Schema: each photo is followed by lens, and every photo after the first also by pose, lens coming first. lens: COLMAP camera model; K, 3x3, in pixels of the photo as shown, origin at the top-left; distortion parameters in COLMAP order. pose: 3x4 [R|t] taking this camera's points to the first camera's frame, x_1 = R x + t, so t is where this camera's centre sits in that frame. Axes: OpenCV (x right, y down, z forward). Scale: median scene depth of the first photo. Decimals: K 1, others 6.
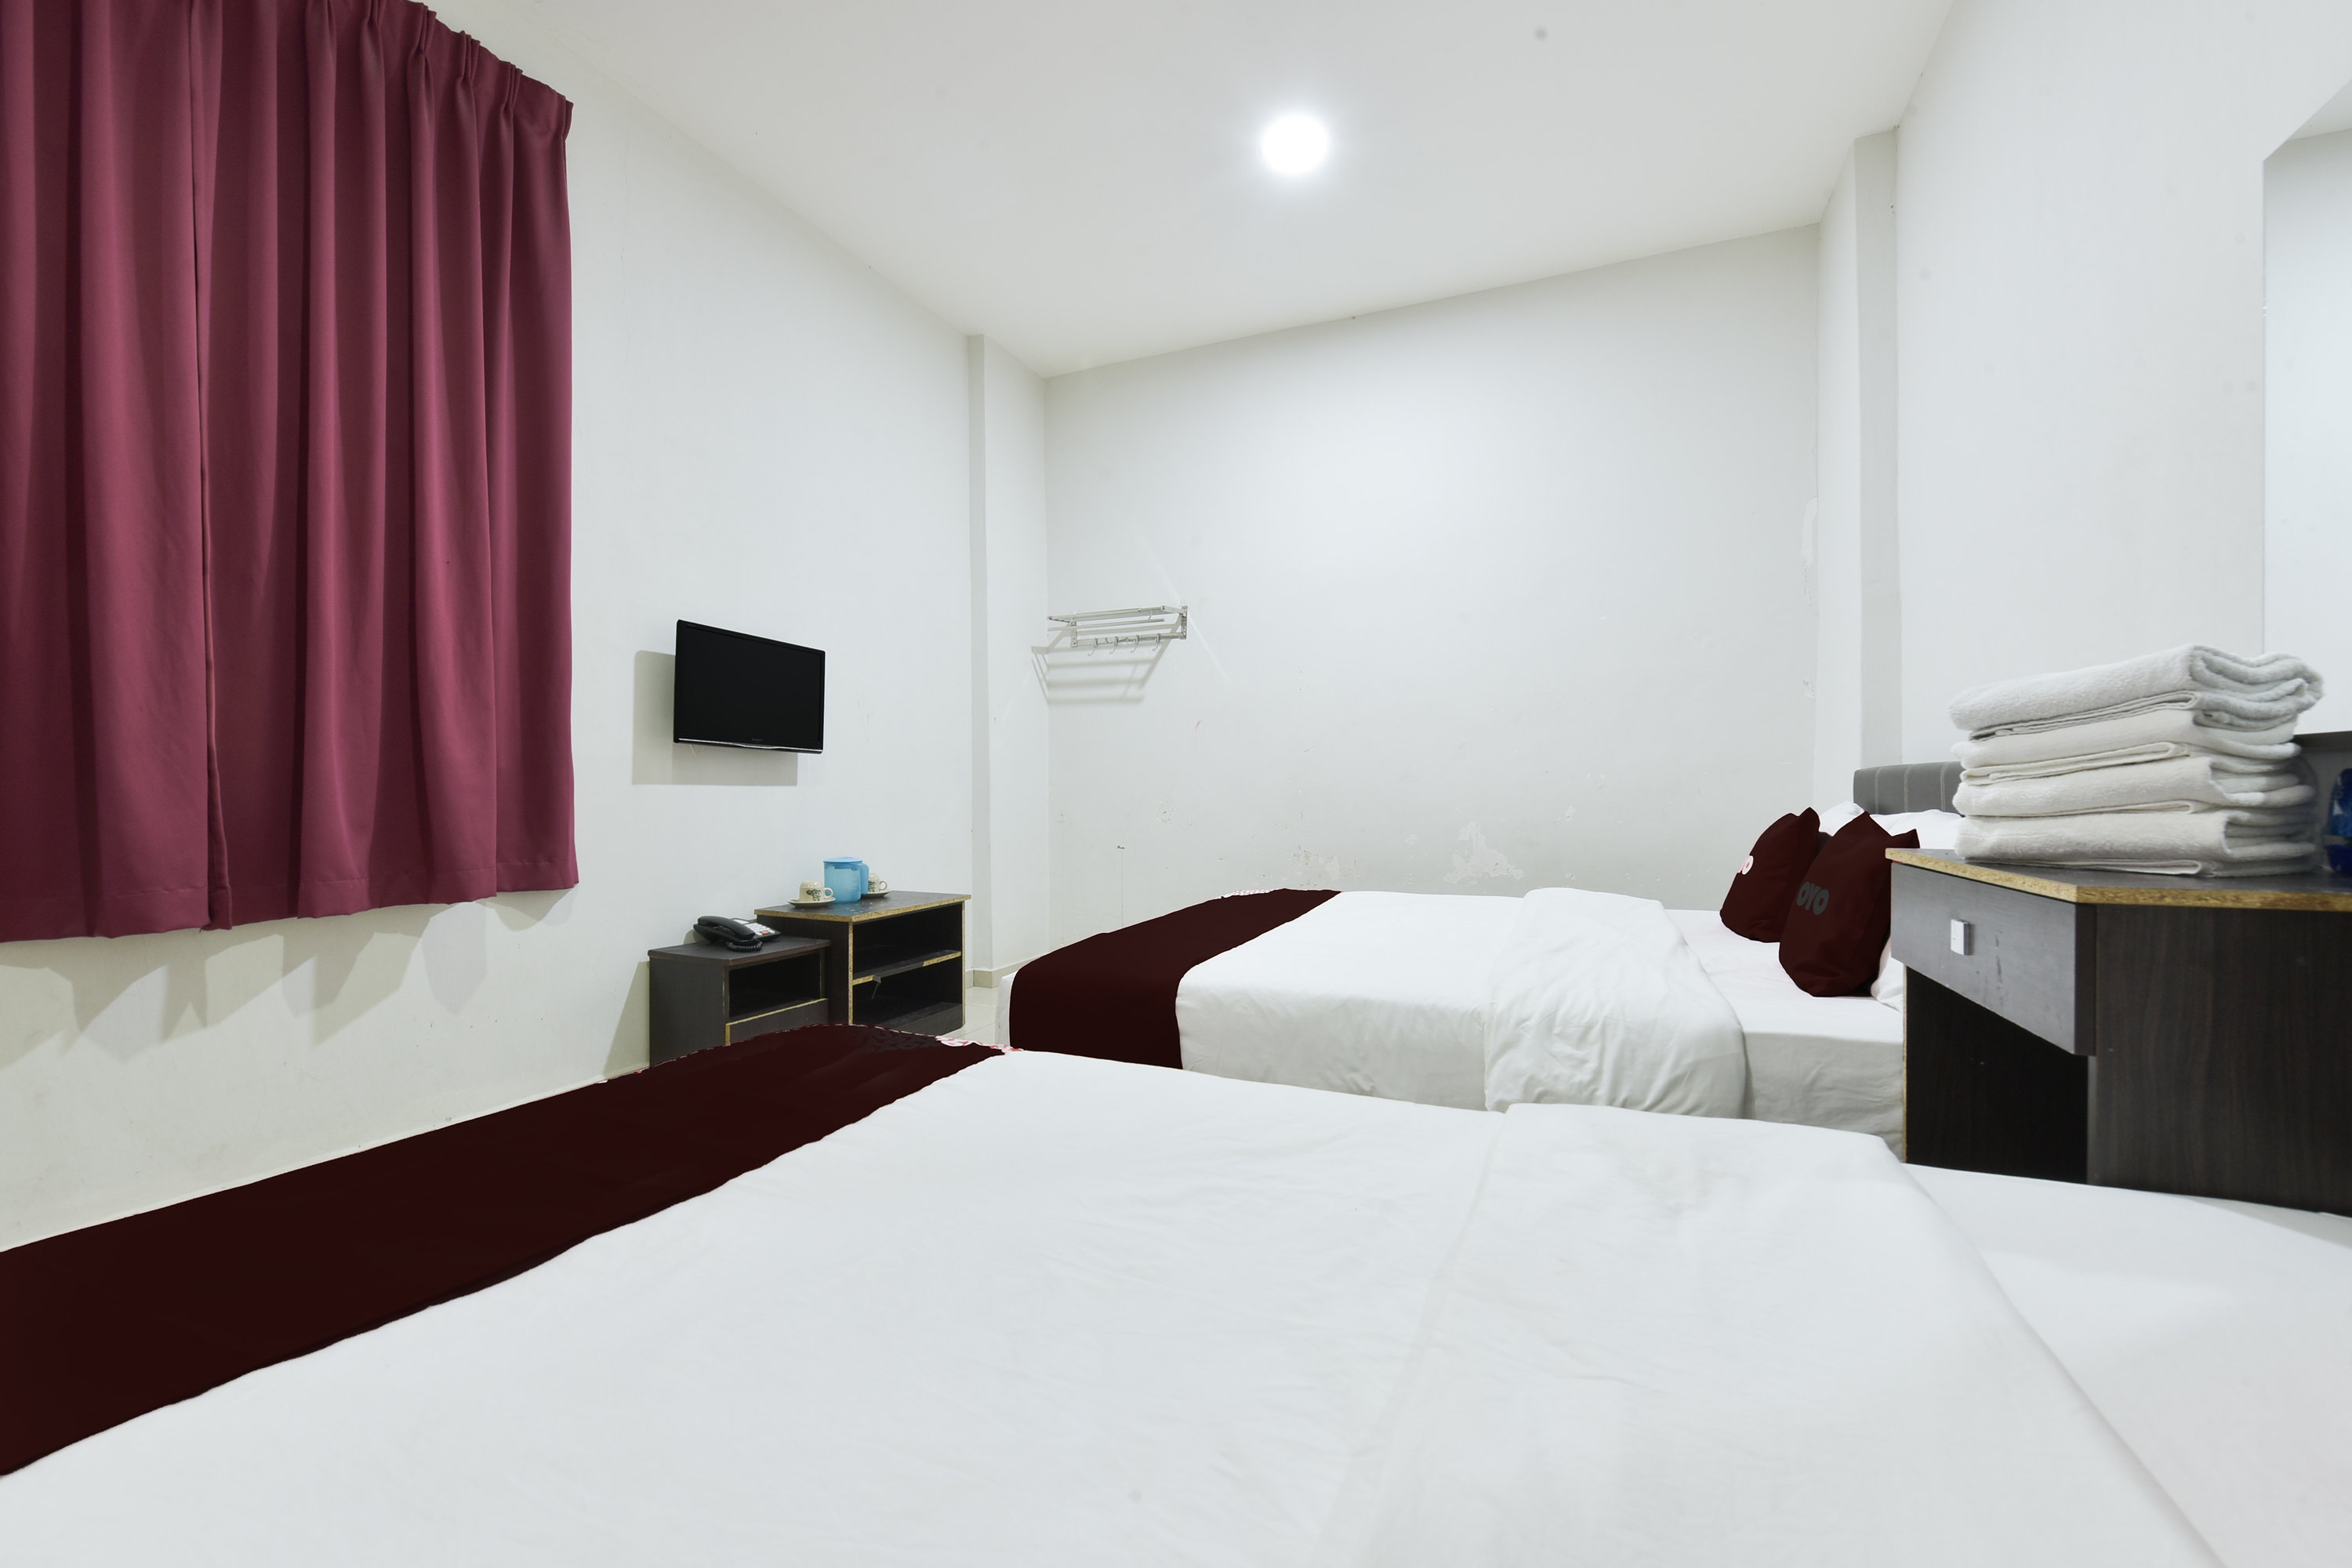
lens RADIAL K [[936.2, 0, 1176.0], [0, 936.2, 784.0], [0, 0, 1]] dist [0.001012, 0.000013]
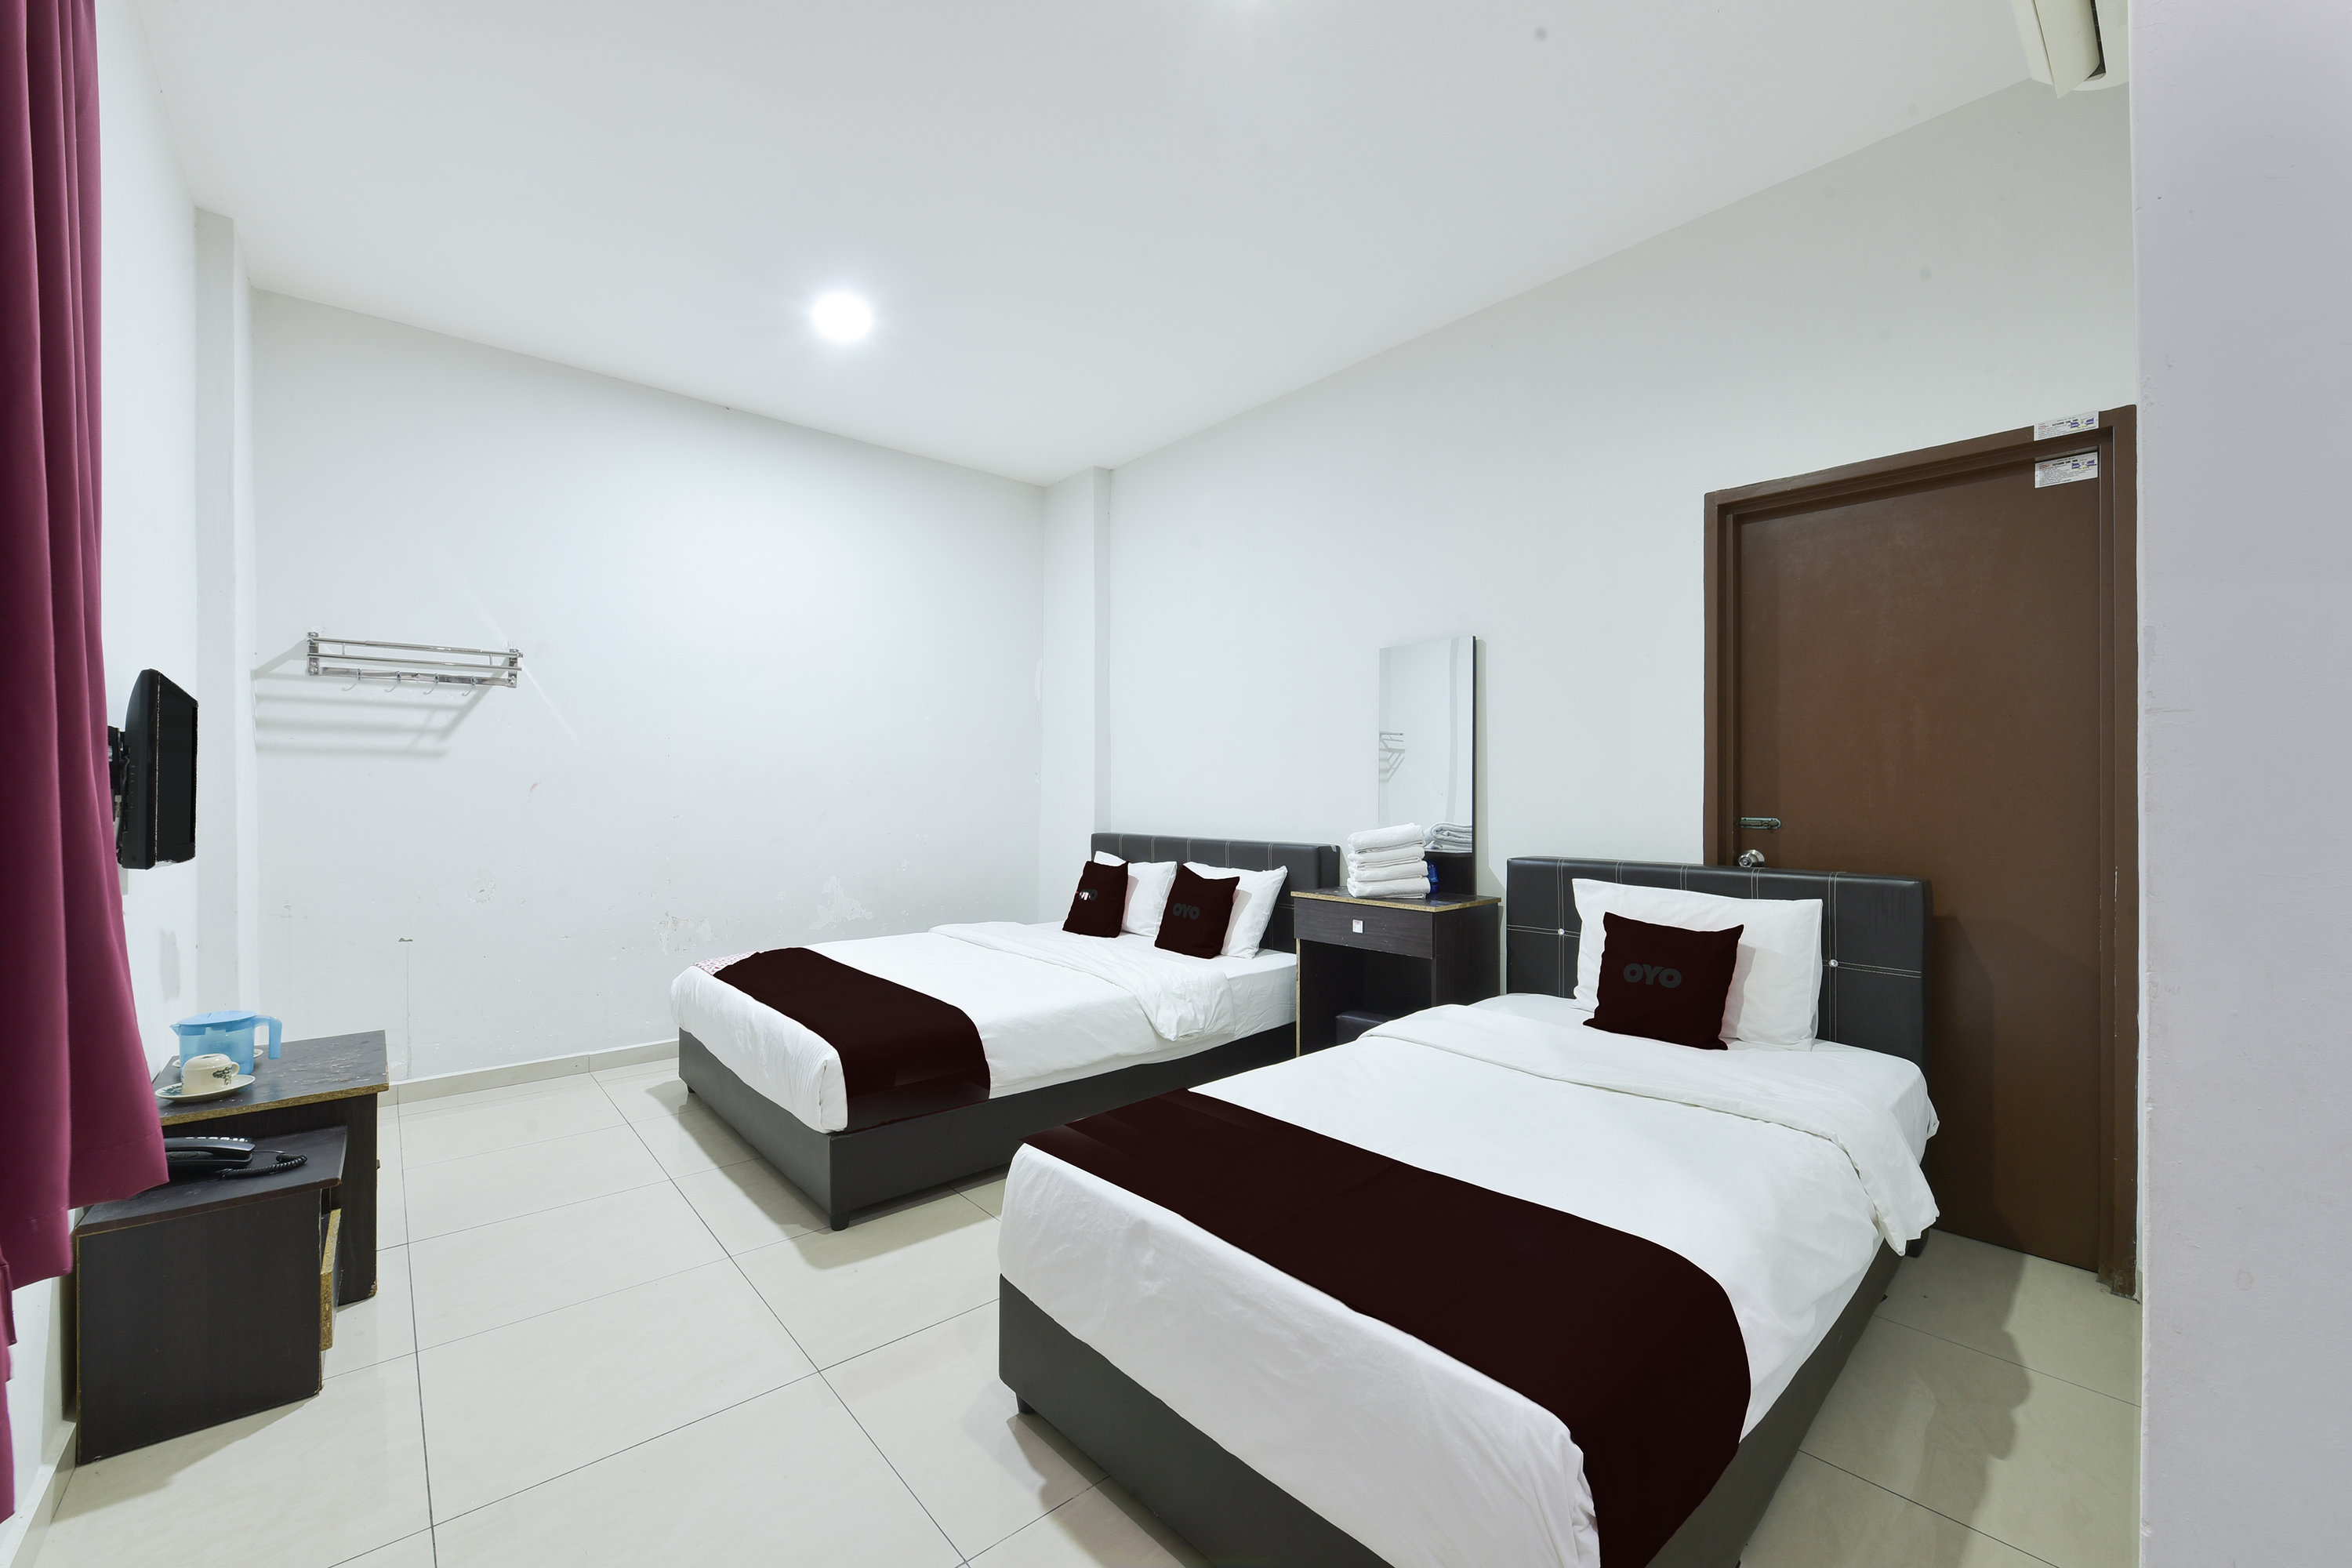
lens RADIAL K [[936.2, 0, 1176.0], [0, 936.2, 784.0], [0, 0, 1]] dist [0.001012, 0.000013]
pose [[0.432917, 0.008688, 0.901392, -0.576943], [-0.003206, 0.999962, -0.008099, -0.070055], [-0.901428, 0.000616, 0.432928, 0.090009]]
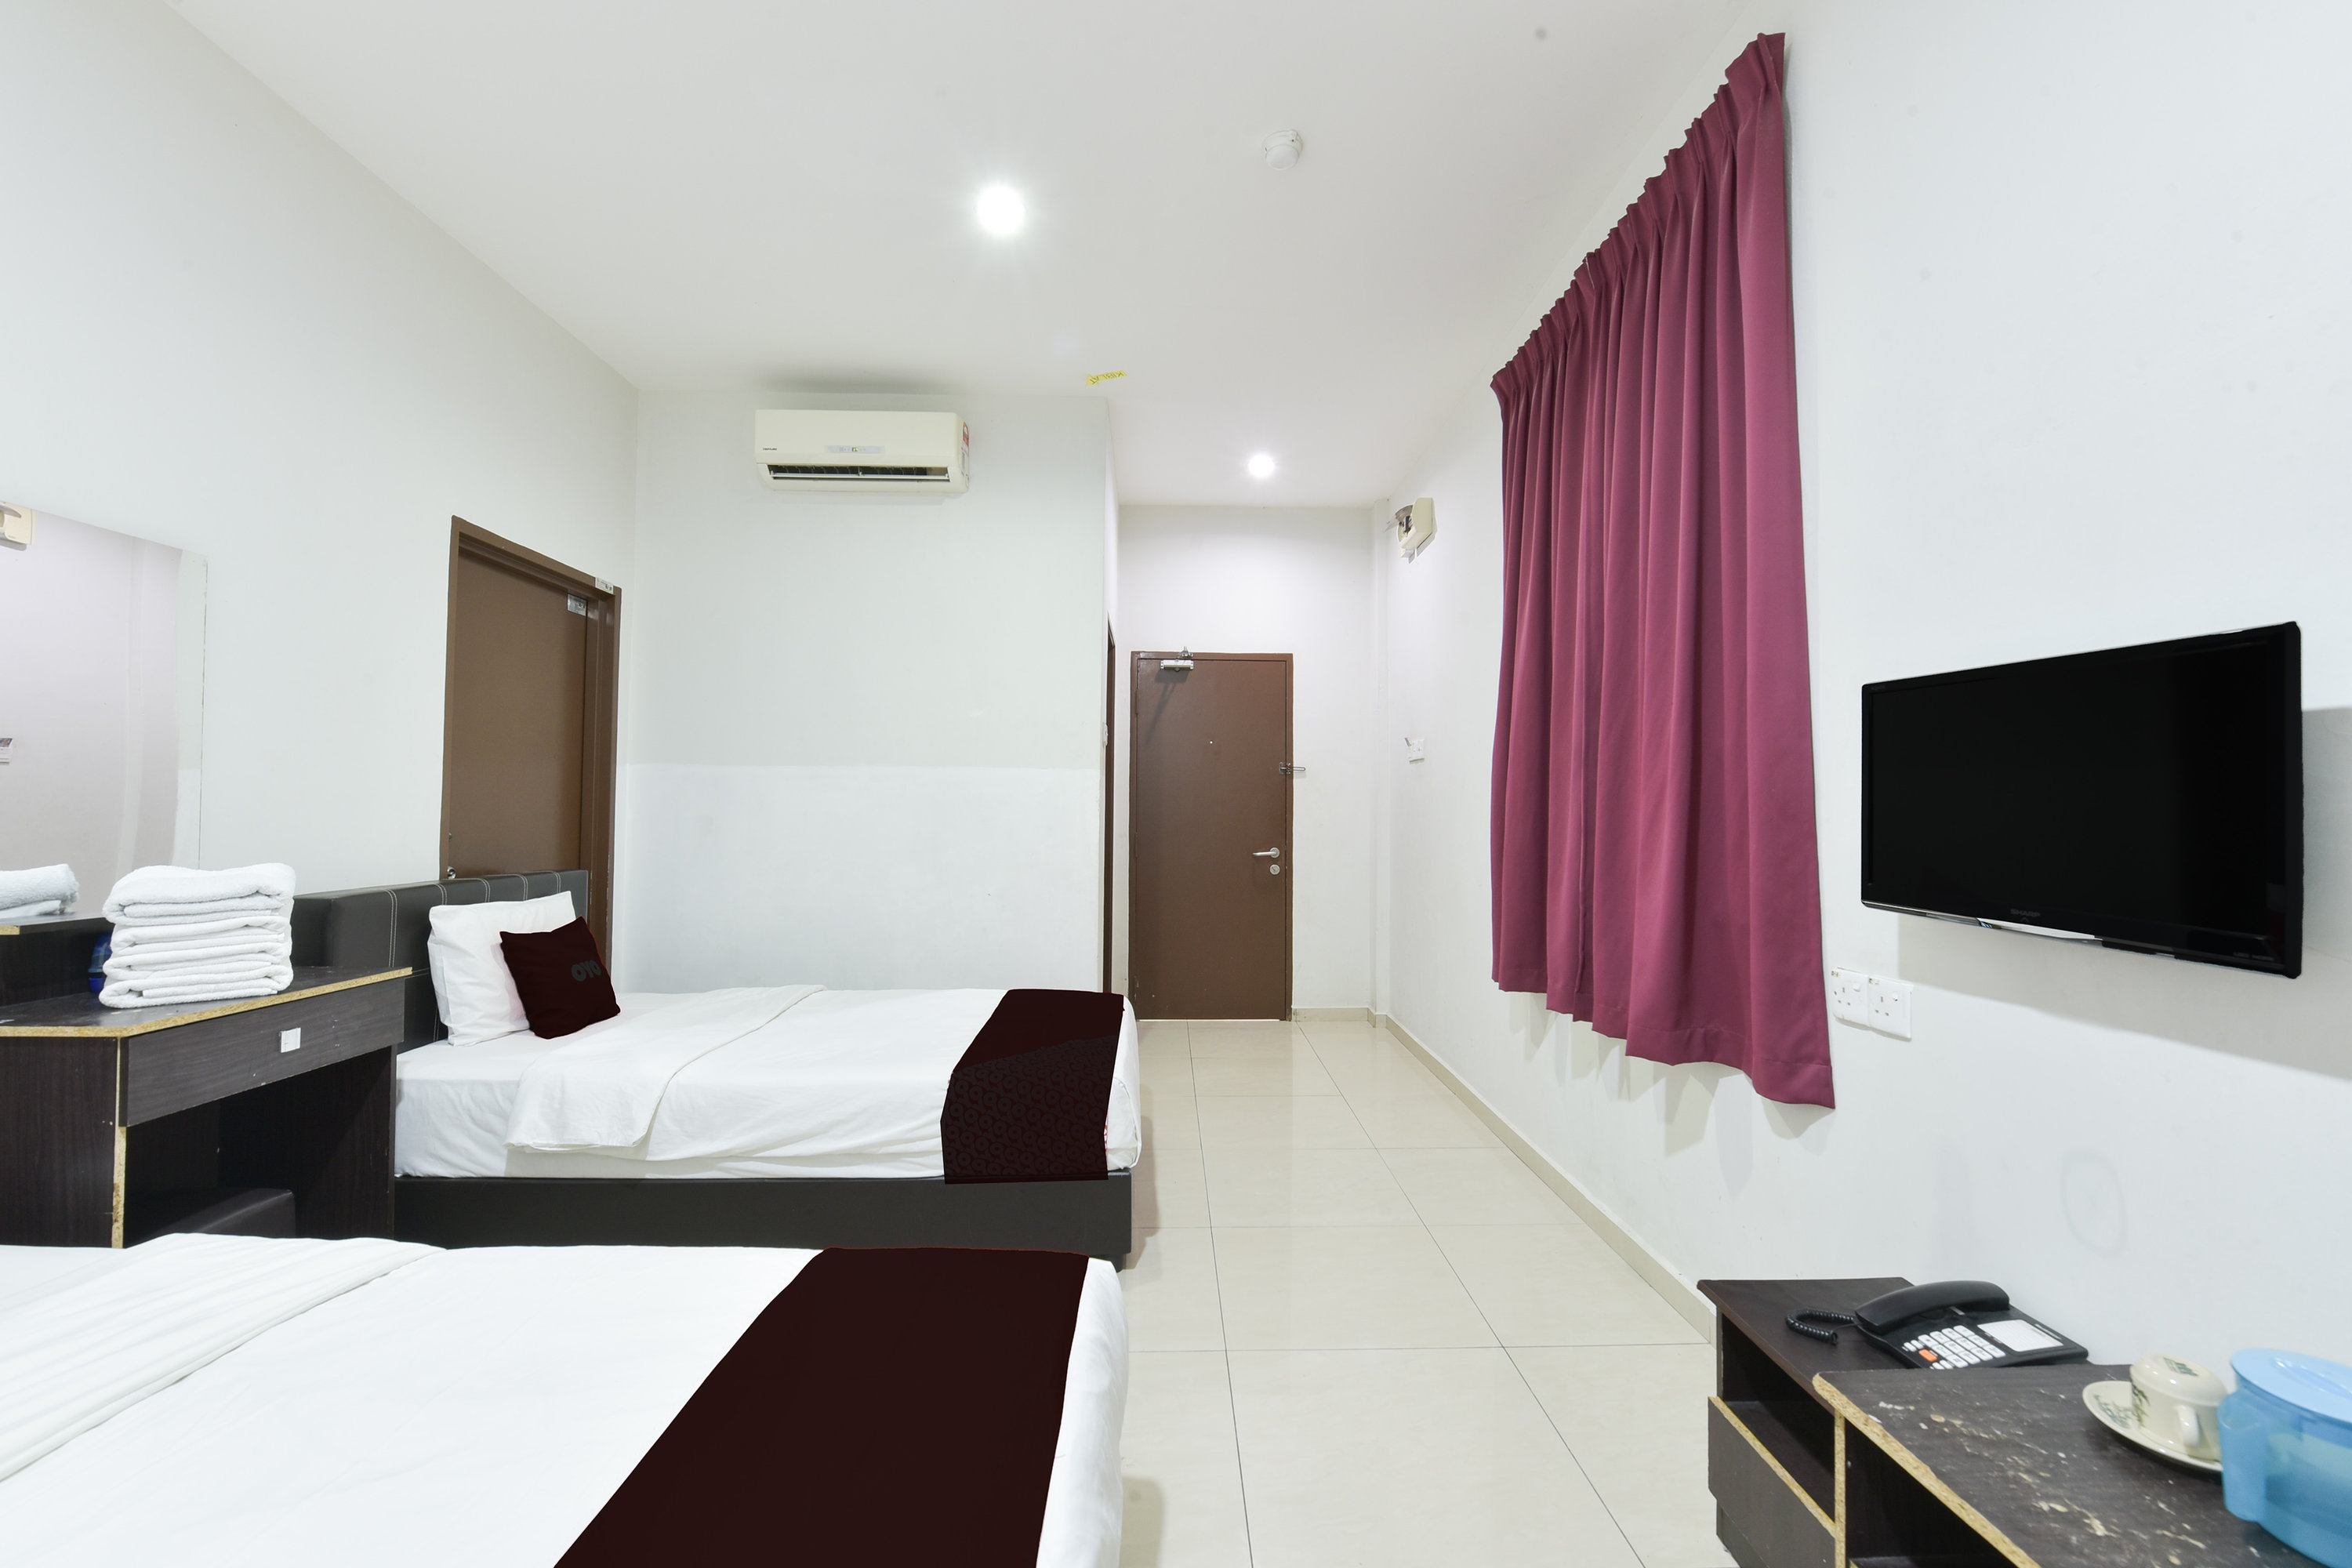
lens RADIAL K [[965.1, 0, 1161.3], [0, 965.1, 778.4], [0, 0, 1]] dist [0.000056, -0.000004]
pose [[-0.911006, -0.014945, -0.412122, 0.057120], [-0.003117, 0.999564, -0.029358, -0.072181], [0.412381, -0.025461, -0.910655, 0.966838]]
